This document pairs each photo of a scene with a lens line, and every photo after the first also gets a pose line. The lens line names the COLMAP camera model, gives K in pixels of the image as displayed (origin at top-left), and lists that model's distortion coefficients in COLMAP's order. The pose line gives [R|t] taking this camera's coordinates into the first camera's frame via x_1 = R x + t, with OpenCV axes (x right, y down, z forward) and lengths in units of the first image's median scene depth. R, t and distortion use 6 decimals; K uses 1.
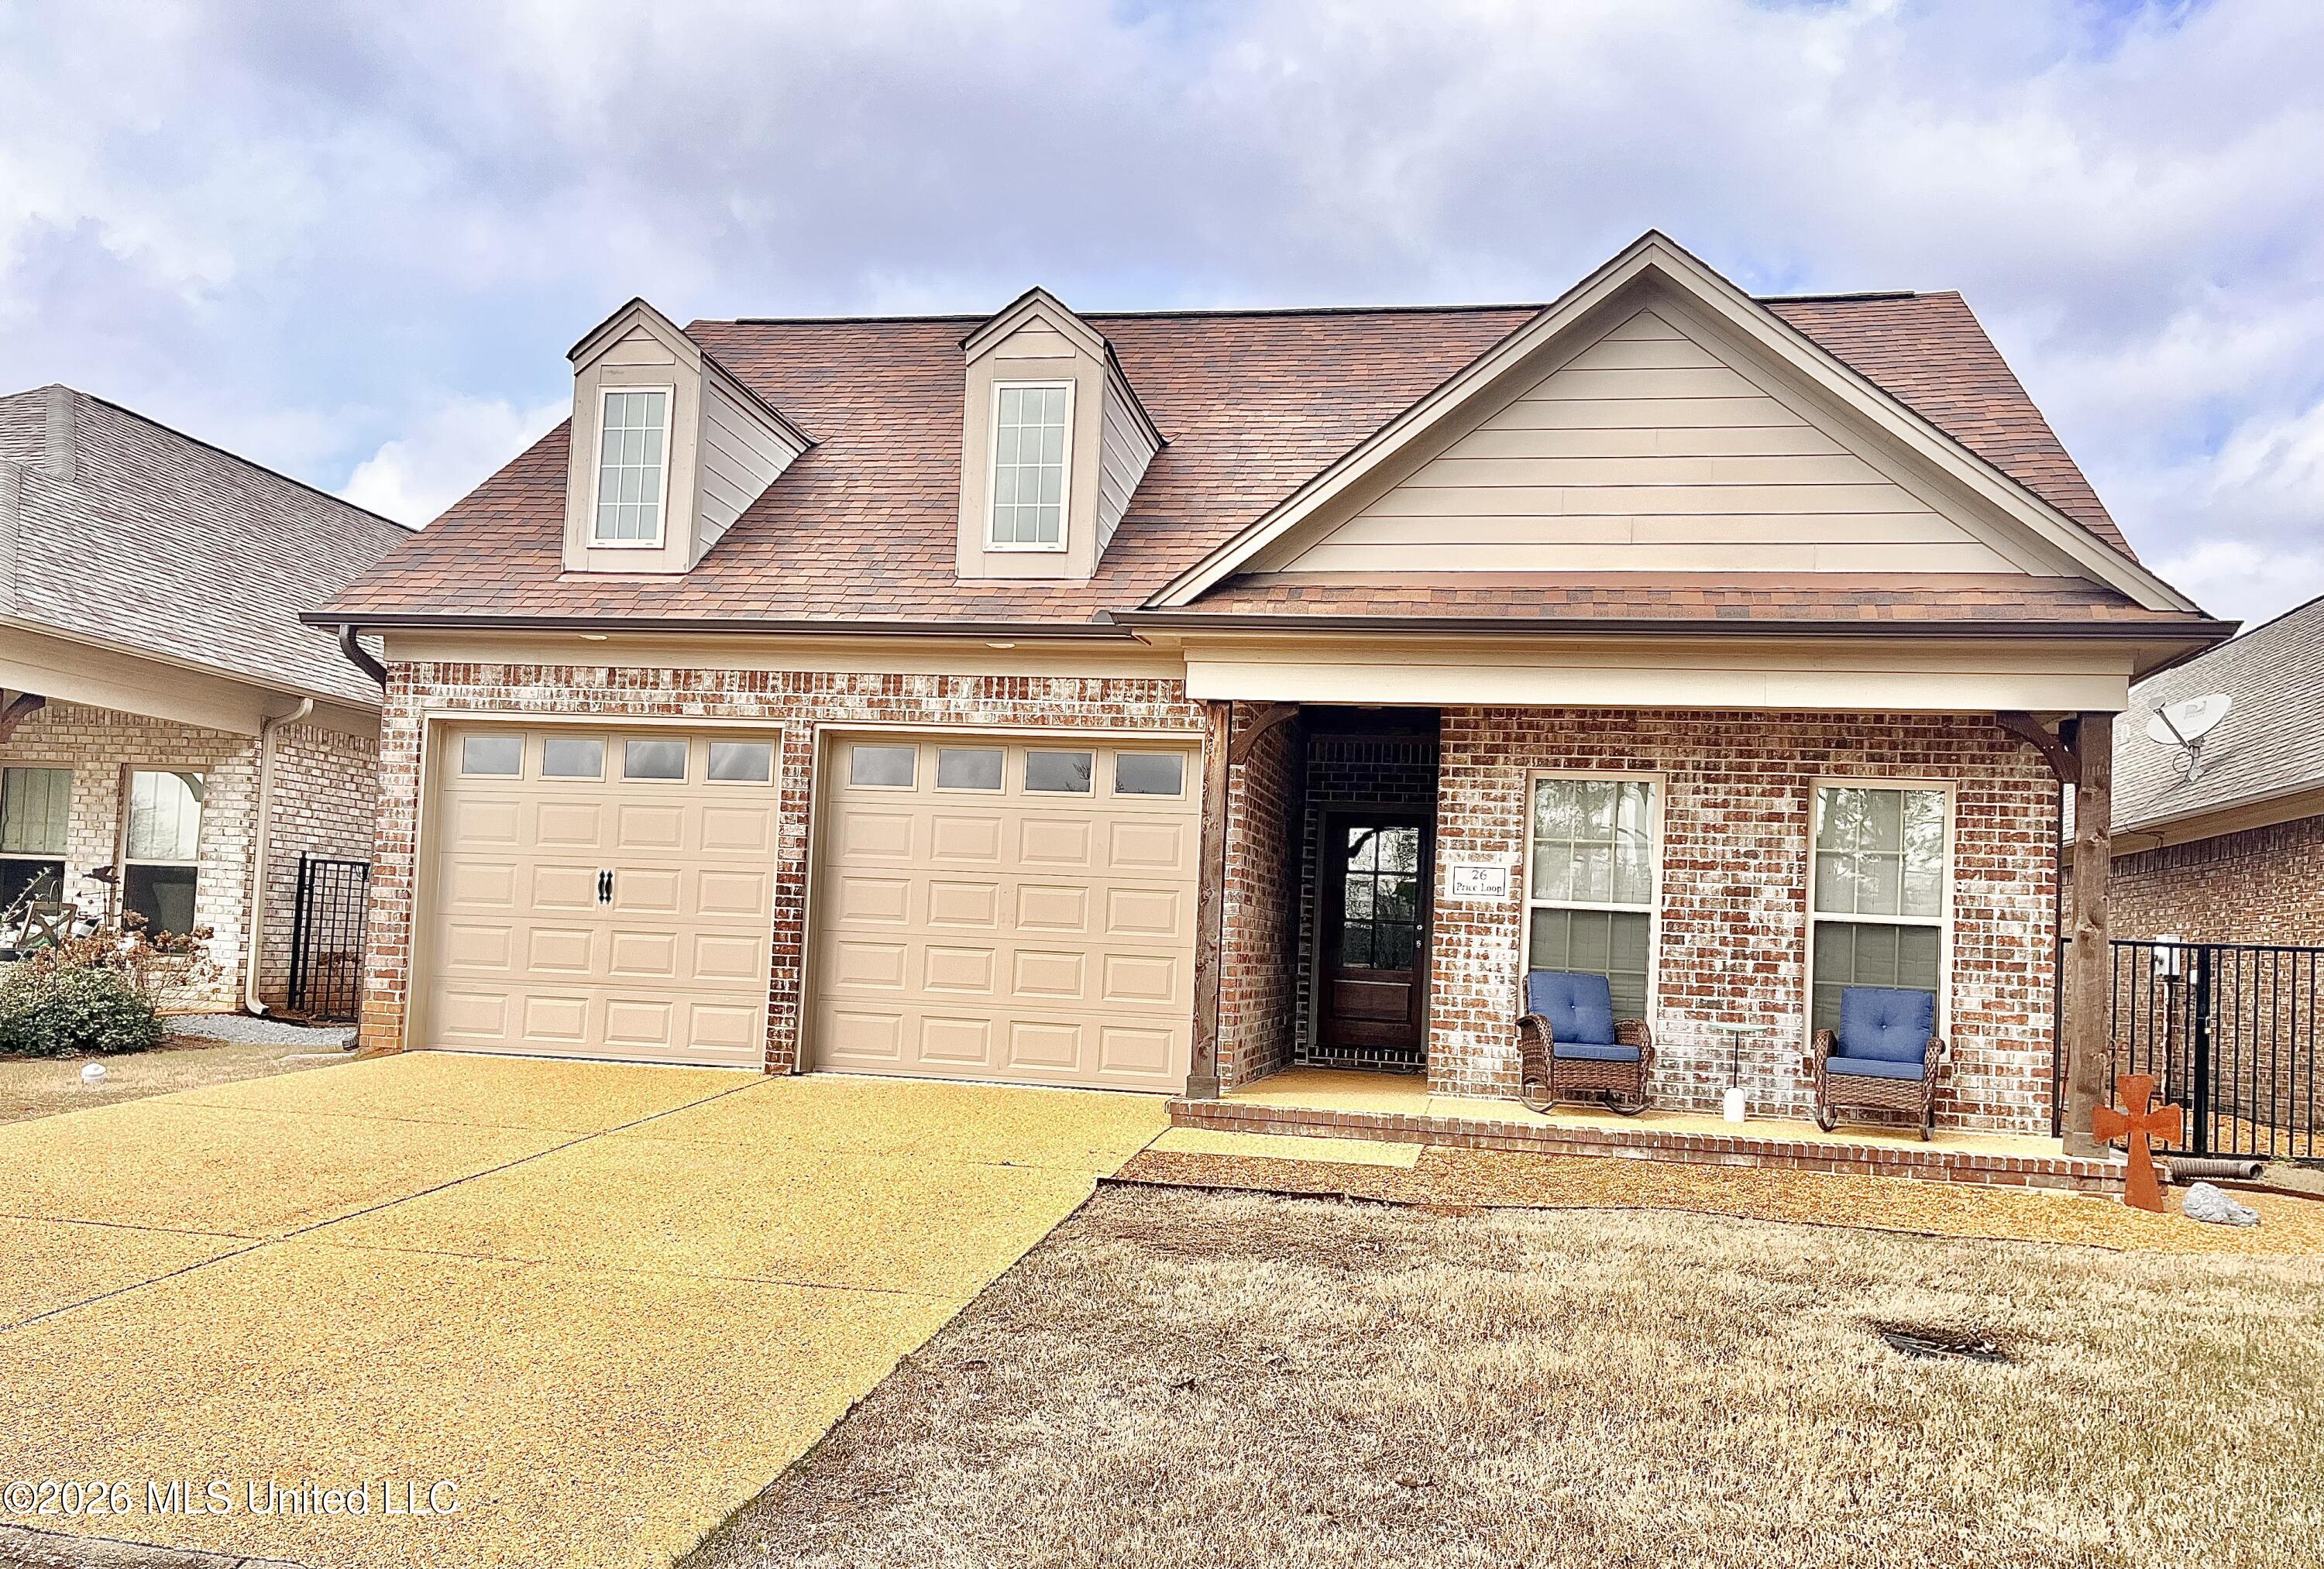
lens RADIAL K [[1717.1, 0, 1172.1], [0, 1717.1, 873.0], [0, 0, 1]] dist [0.028996, -0.020437]
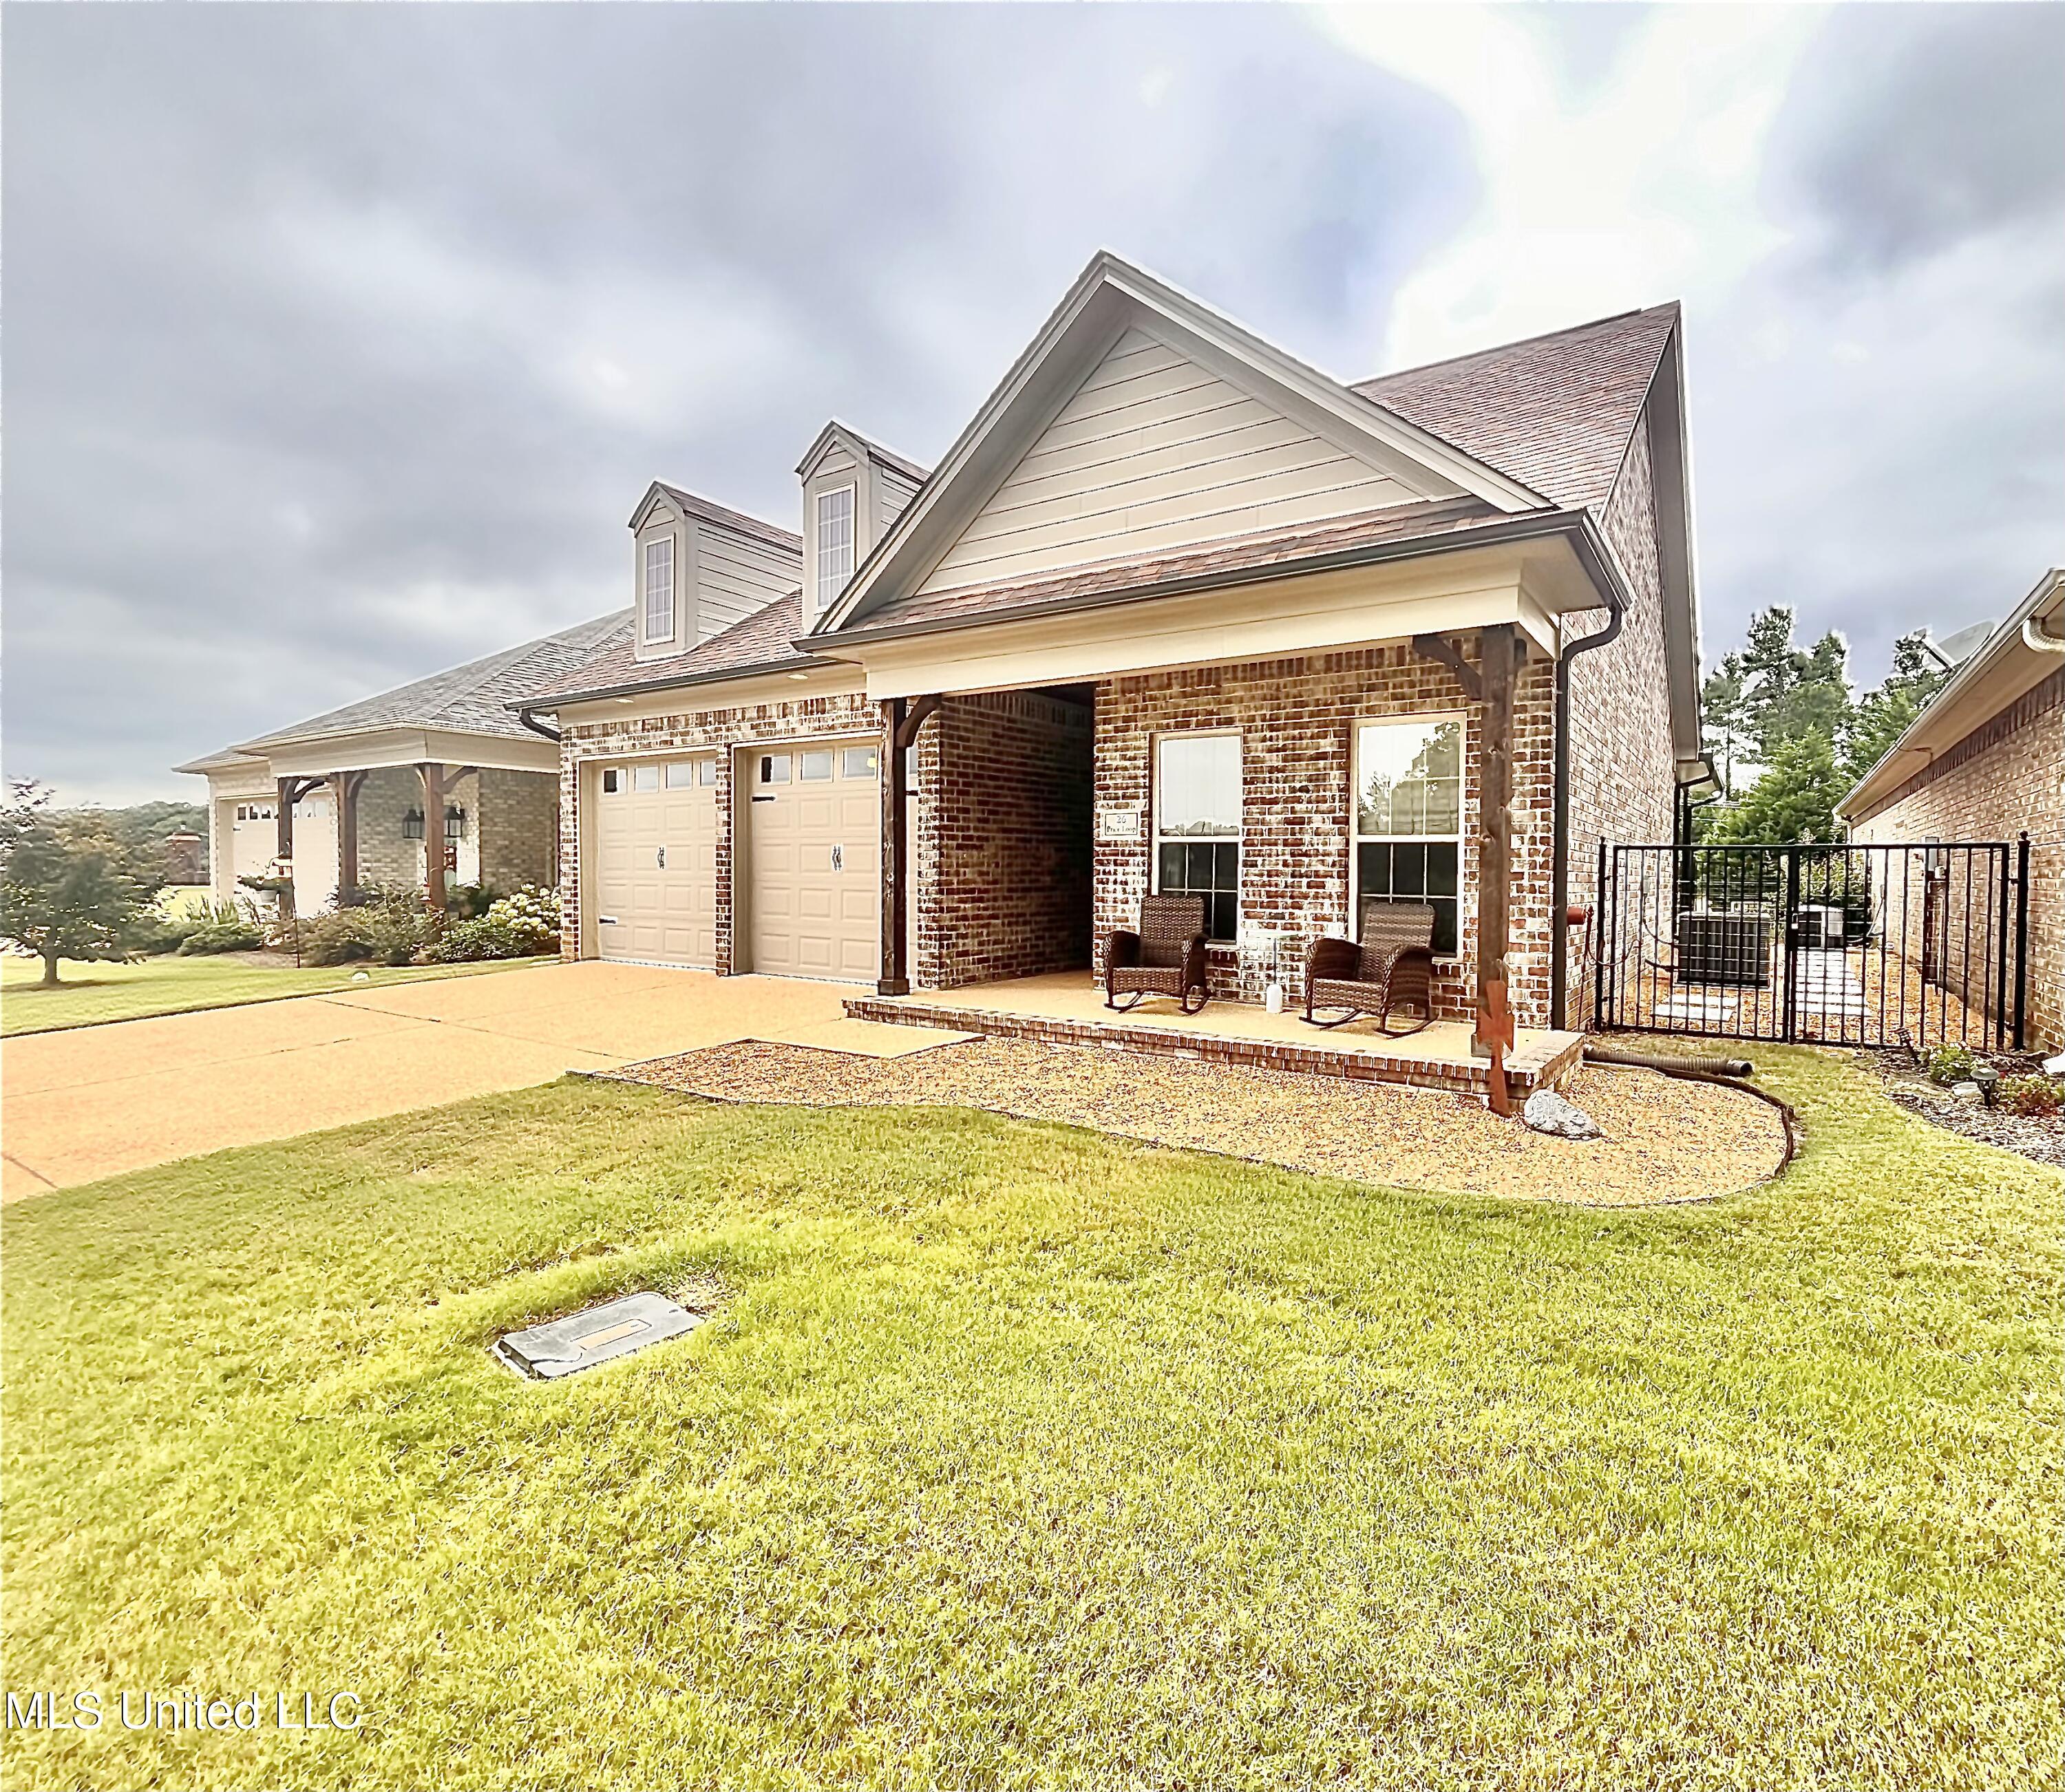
lens RADIAL K [[966.2, 0, 1227.6], [0, 966.2, 896.8], [0, 0, 1]] dist [-0.007646, -0.000696]
pose [[0.945732, -0.031116, -0.323455, 0.482901], [0.051891, 0.997092, 0.055803, 0.022403], [0.320778, -0.069559, 0.944597, 0.339023]]
